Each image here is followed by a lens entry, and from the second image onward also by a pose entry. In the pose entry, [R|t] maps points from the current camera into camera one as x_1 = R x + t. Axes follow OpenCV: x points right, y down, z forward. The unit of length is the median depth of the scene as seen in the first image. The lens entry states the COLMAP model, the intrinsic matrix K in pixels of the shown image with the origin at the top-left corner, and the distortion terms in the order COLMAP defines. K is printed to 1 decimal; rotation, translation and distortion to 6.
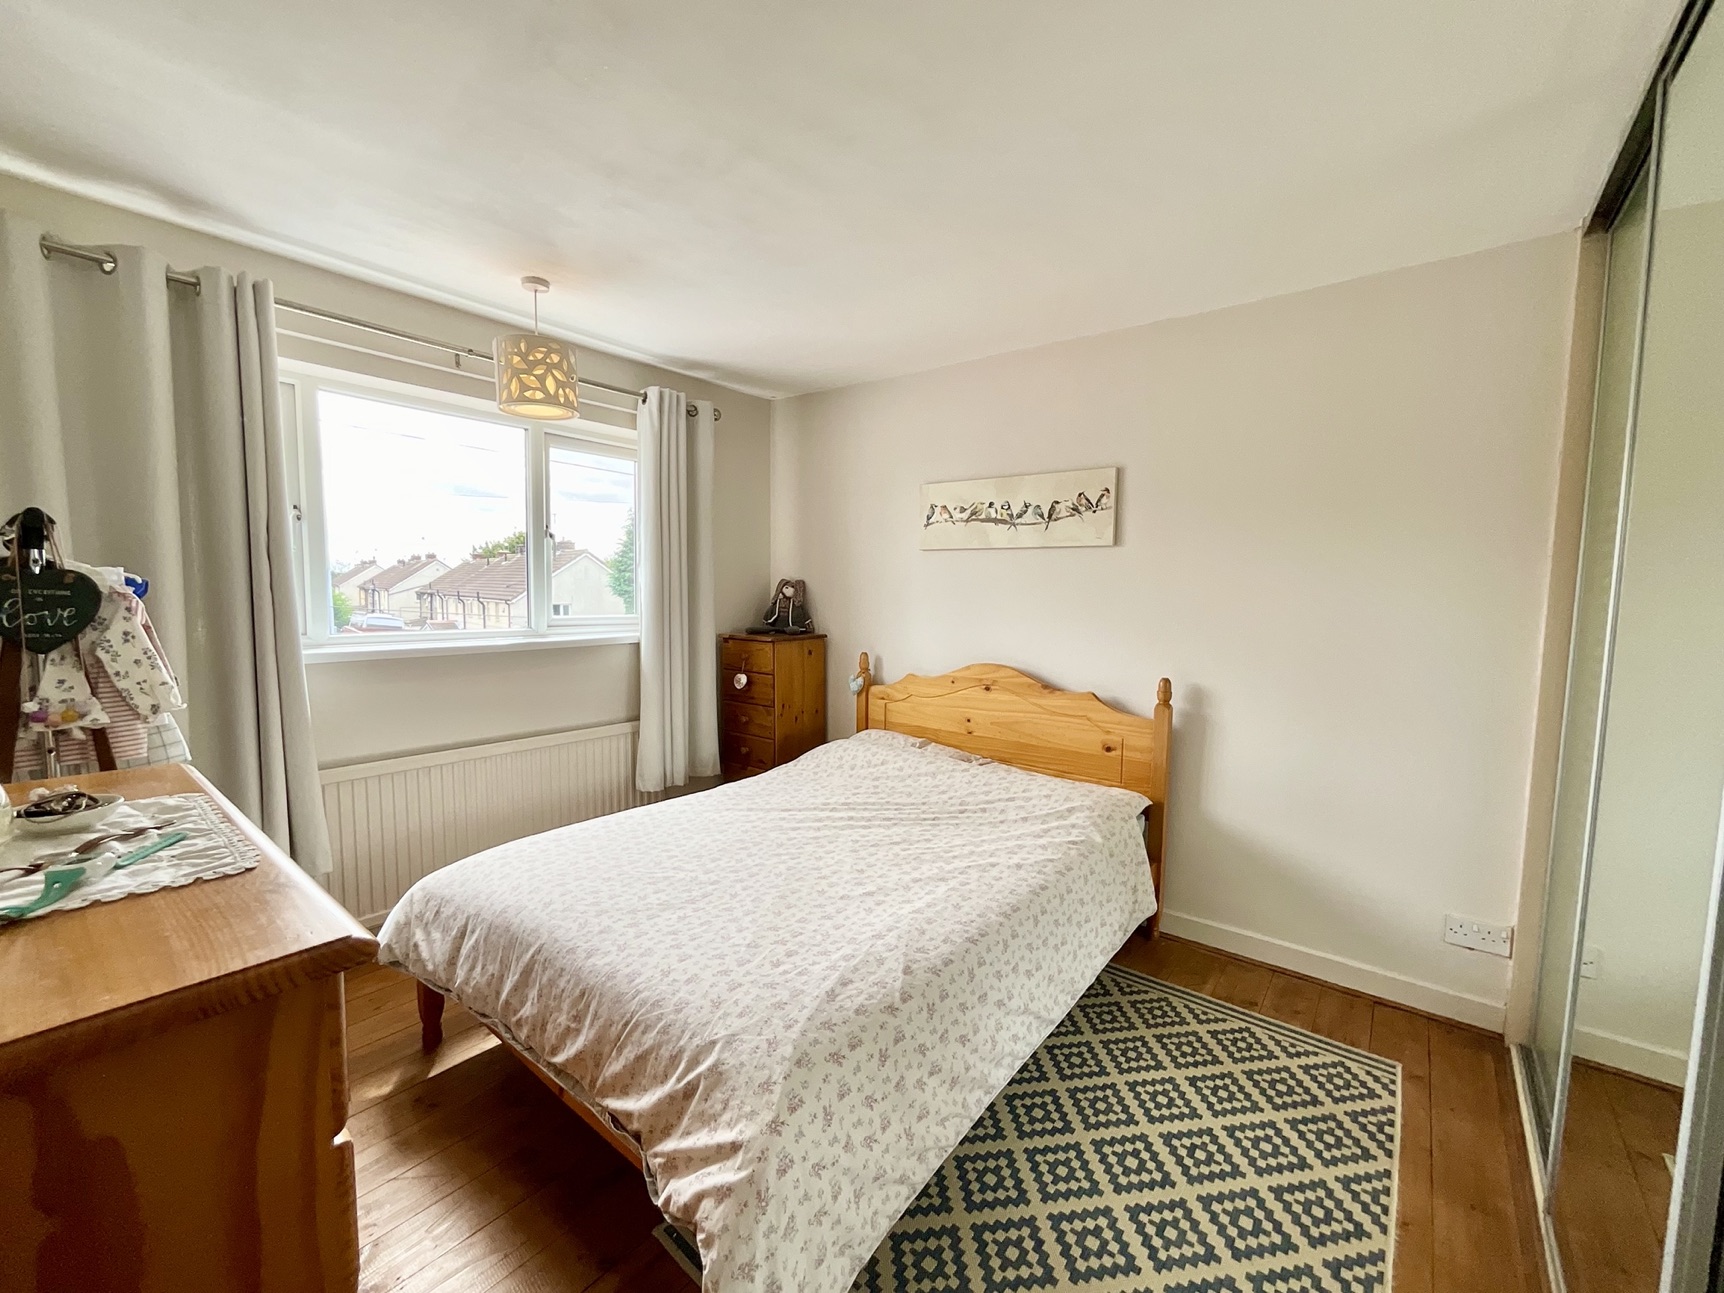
lens RADIAL K [[693.3, 0, 862.0], [0, 693.3, 646.5], [0, 0, 1]] dist [-0.000358, -0.000059]
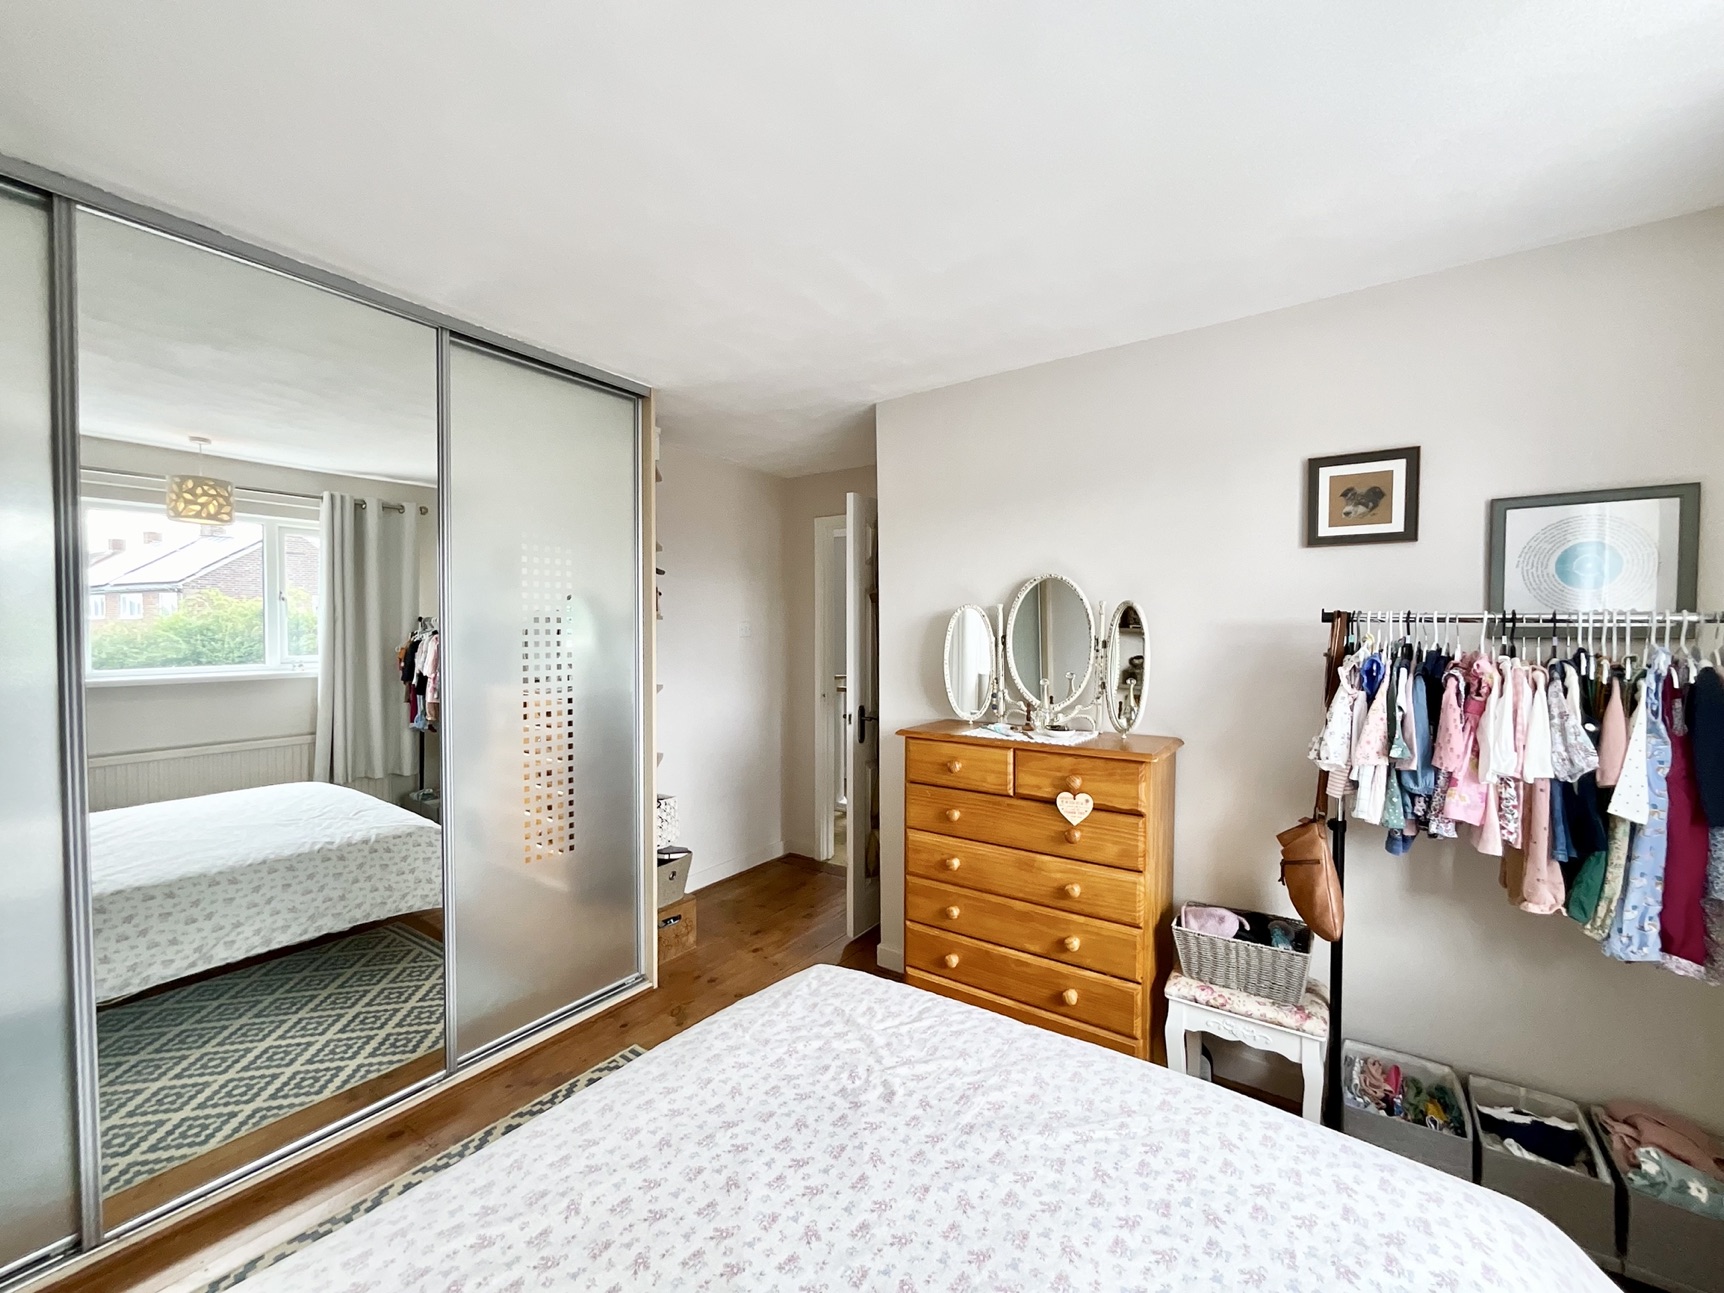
lens RADIAL K [[698.5, 0, 857.3], [0, 698.5, 651.3], [0, 0, 1]] dist [-0.000658, 0.000169]
pose [[-0.998172, -0.017773, -0.057772, -0.041016], [-0.023938, 0.993880, 0.107843, -0.103947], [0.055502, 0.109028, -0.992488, 1.001401]]
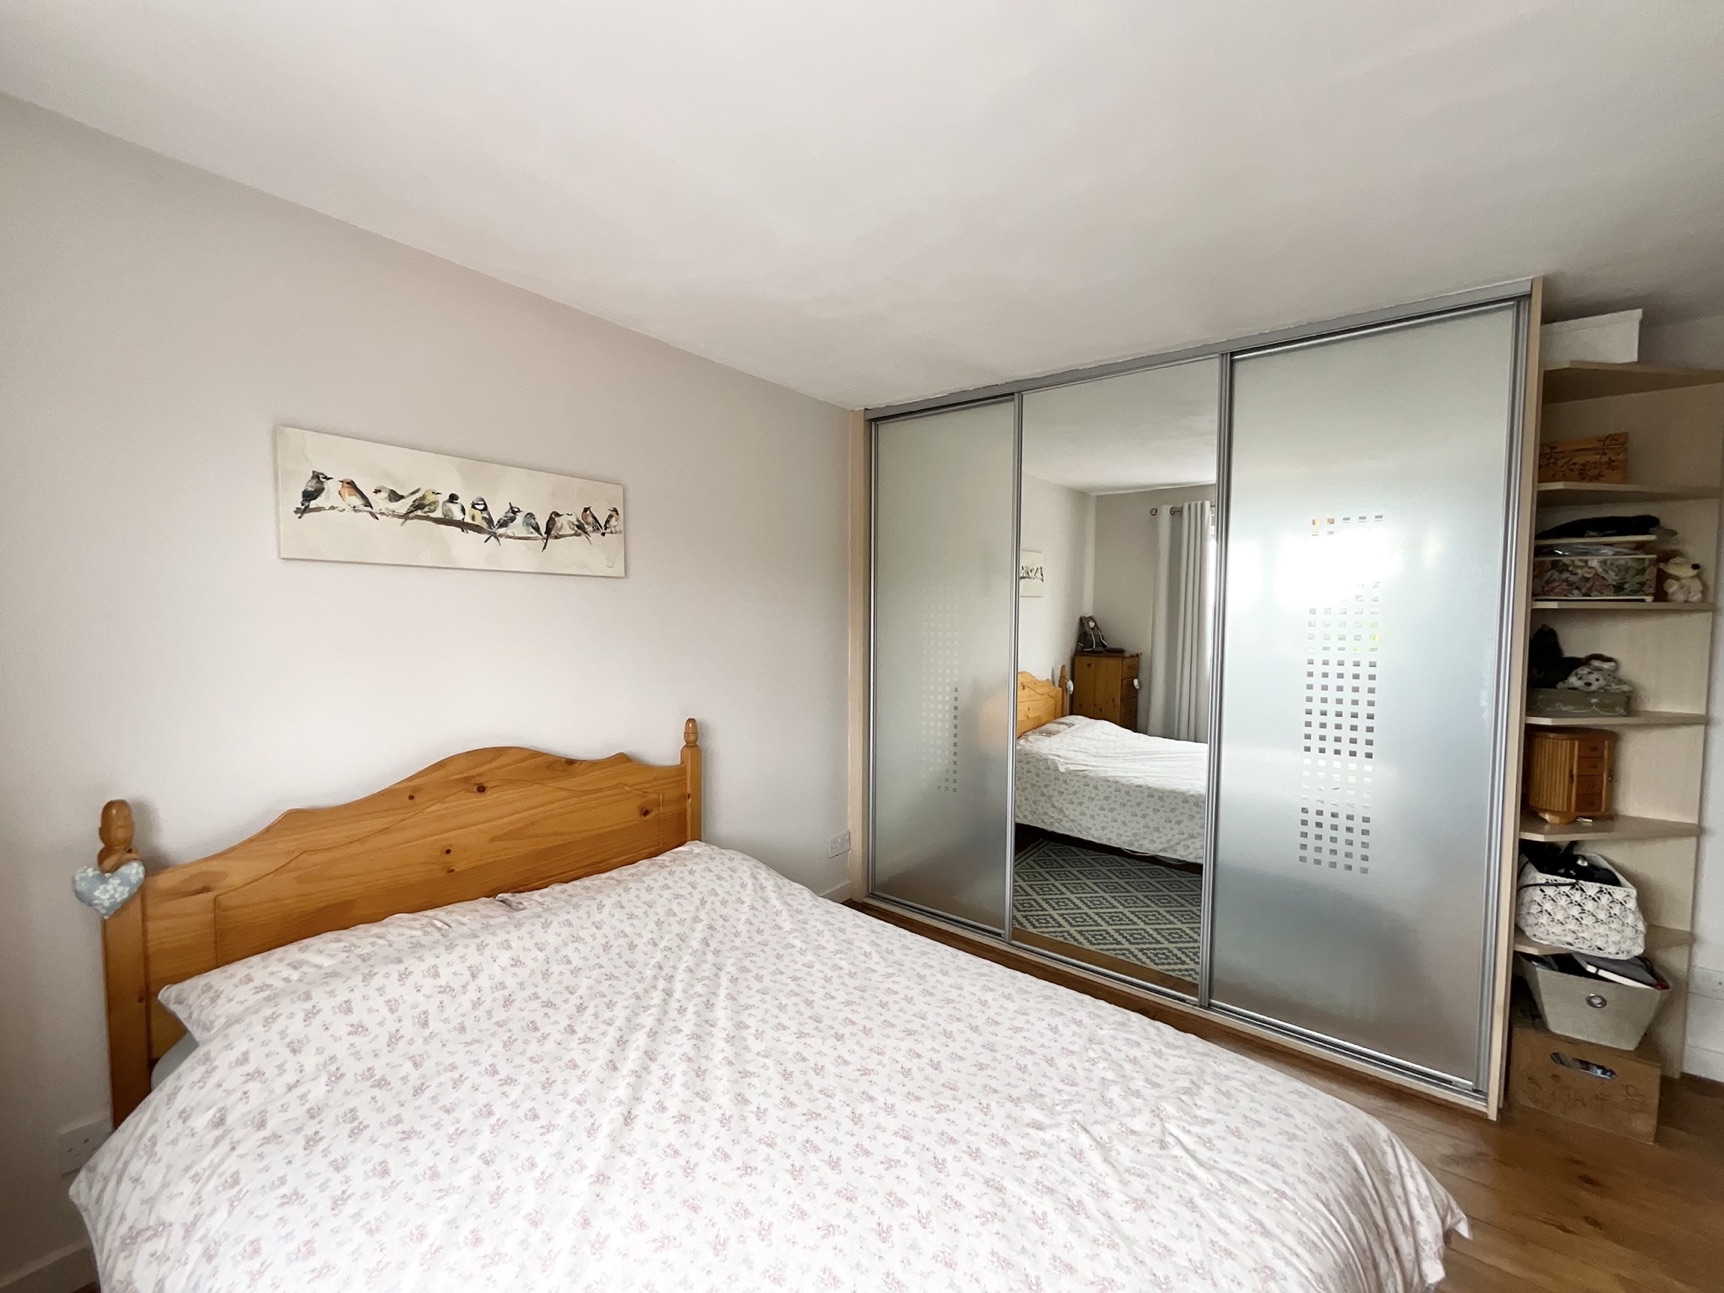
lens RADIAL K [[698.5, 0, 857.3], [0, 698.5, 651.3], [0, 0, 1]] dist [-0.000658, 0.000169]
pose [[-0.002744, -0.069857, 0.997553, -0.474247], [0.073349, 0.994856, 0.069870, -0.089157], [-0.997303, 0.073361, 0.002395, 0.680725]]
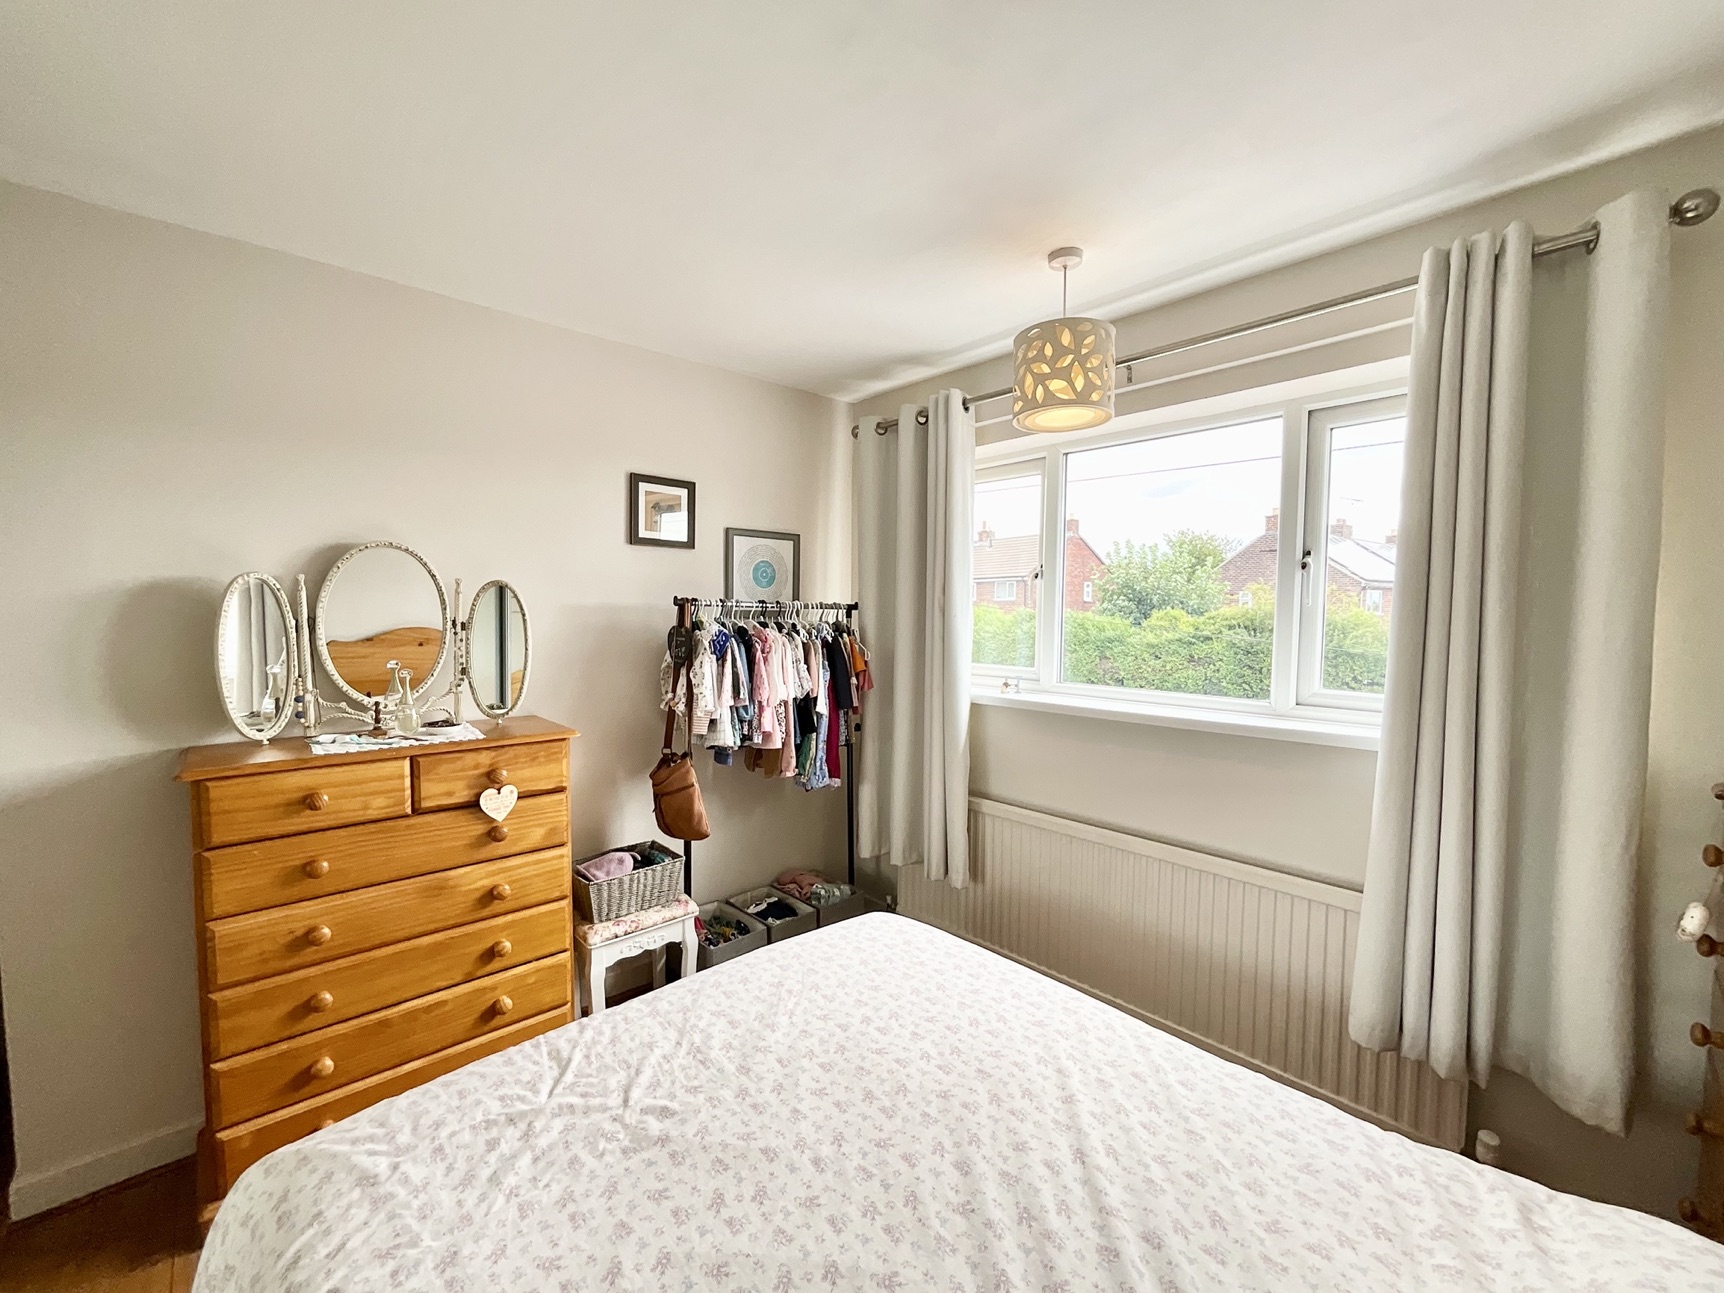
lens RADIAL K [[702.0, 0, 862.0], [0, 702.0, 646.5], [0, 0, 1]] dist [0.000755, 0.000142]
pose [[-0.156220, 0.030496, -0.987251, 0.290177], [-0.089117, 0.995011, 0.044837, -0.081447], [0.983694, 0.094986, -0.152723, 0.749040]]
